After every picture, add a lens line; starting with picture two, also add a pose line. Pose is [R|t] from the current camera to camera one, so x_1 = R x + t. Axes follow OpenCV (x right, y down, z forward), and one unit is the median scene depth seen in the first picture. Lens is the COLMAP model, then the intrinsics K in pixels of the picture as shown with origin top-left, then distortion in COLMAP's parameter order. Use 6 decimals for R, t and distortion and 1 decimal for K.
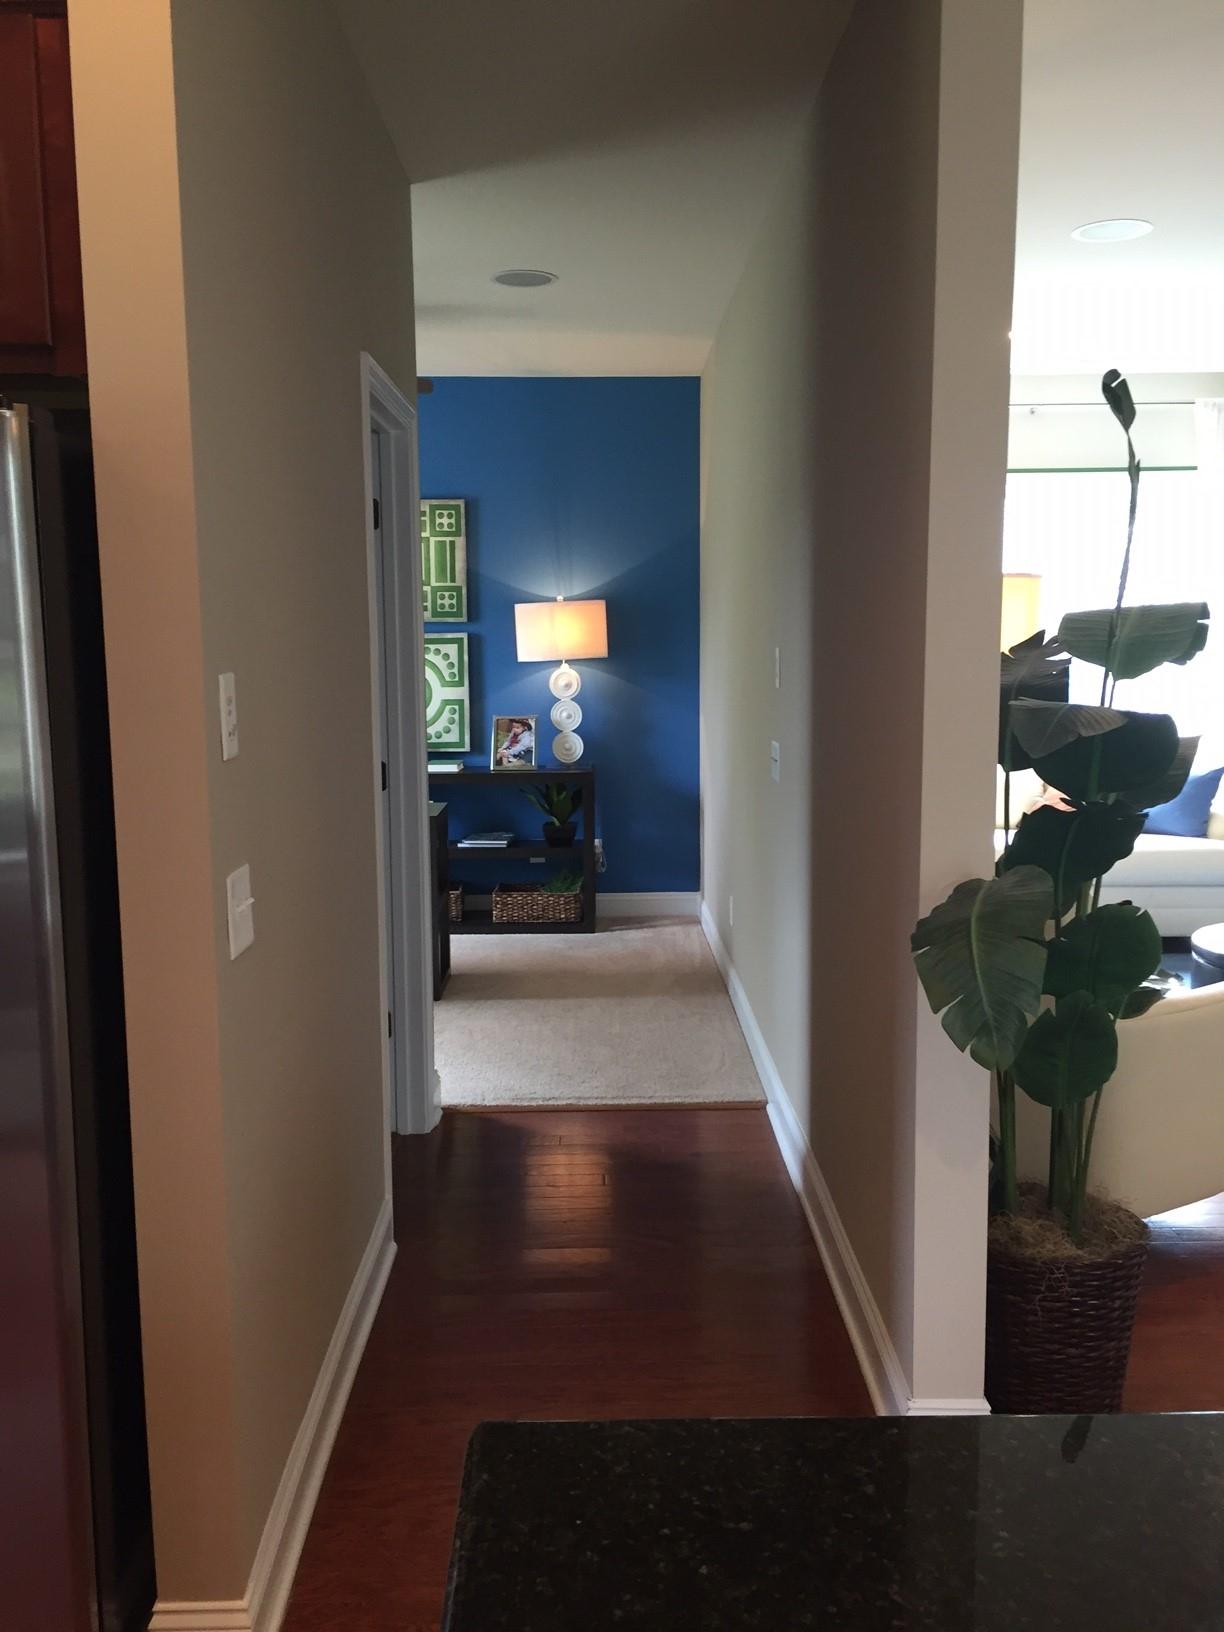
lens RADIAL K [[1399.2, 0, 612.0], [0, 1399.2, 816.0], [0, 0, 1]] dist [0.015260, -0.003993]
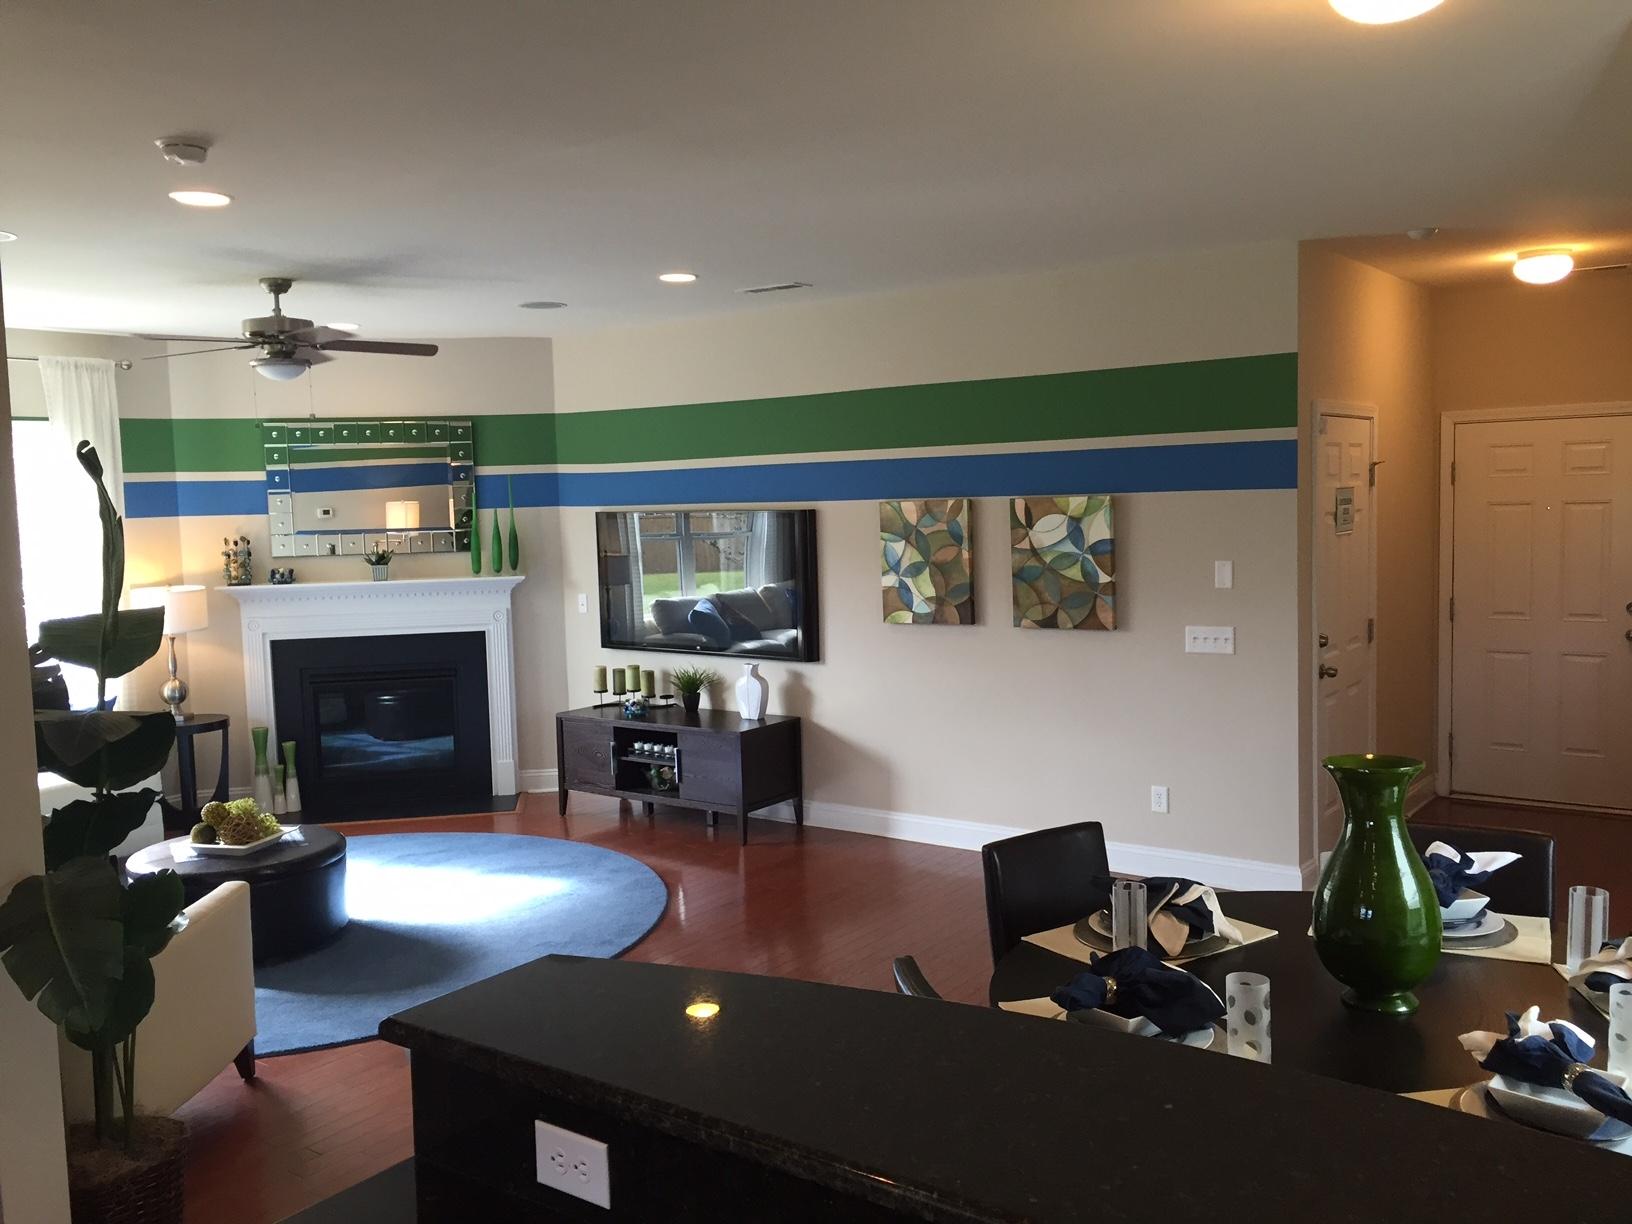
lens RADIAL K [[1399.2, 0, 816.0], [0, 1399.2, 612.0], [0, 0, 1]] dist [0.015260, -0.003993]
pose [[0.600123, -0.080641, 0.795832, -0.235007], [0.128734, 0.991673, 0.003409, -0.083260], [-0.789481, 0.100405, 0.605507, -0.224150]]
